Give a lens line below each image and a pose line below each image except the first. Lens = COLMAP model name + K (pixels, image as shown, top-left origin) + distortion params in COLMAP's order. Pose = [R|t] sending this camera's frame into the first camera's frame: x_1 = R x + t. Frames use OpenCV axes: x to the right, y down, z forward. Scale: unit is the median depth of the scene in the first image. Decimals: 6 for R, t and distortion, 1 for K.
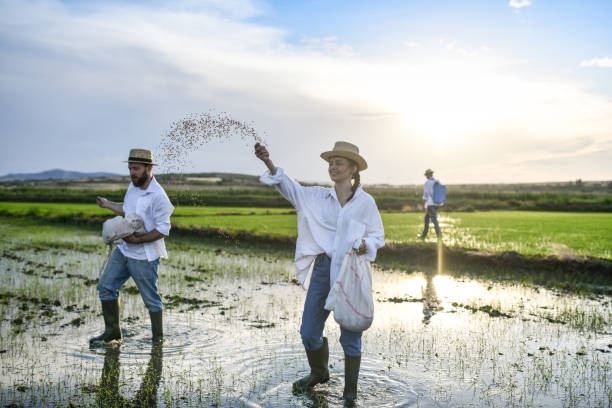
lens RADIAL K [[582.8, 0, 302.2], [0, 582.8, 203.4], [0, 0, 1]] dist [-0.022663, 0.000000]
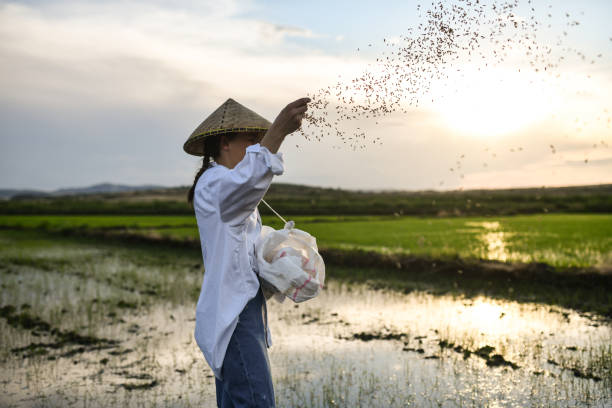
lens RADIAL K [[582.8, 0, 305.1], [0, 582.8, 201.3], [0, 0, 1]] dist [-0.022663, 0.000000]
pose [[0.997103, -0.022420, -0.072689, 0.088300], [0.021112, 0.999602, -0.018722, 0.005835], [0.073080, 0.017133, 0.997179, 0.163252]]
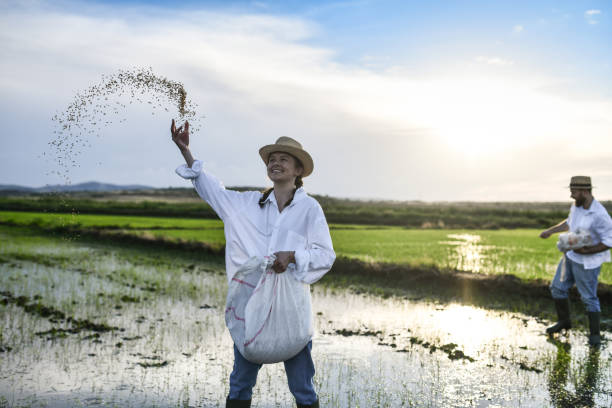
lens RADIAL K [[582.8, 0, 302.9], [0, 582.8, 206.1], [0, 0, 1]] dist [-0.022663, 0.000000]
pose [[0.998391, 0.014506, -0.054817, 0.088086], [-0.015687, 0.999653, -0.021184, 0.003066], [0.054491, 0.022009, 0.998272, 0.102027]]
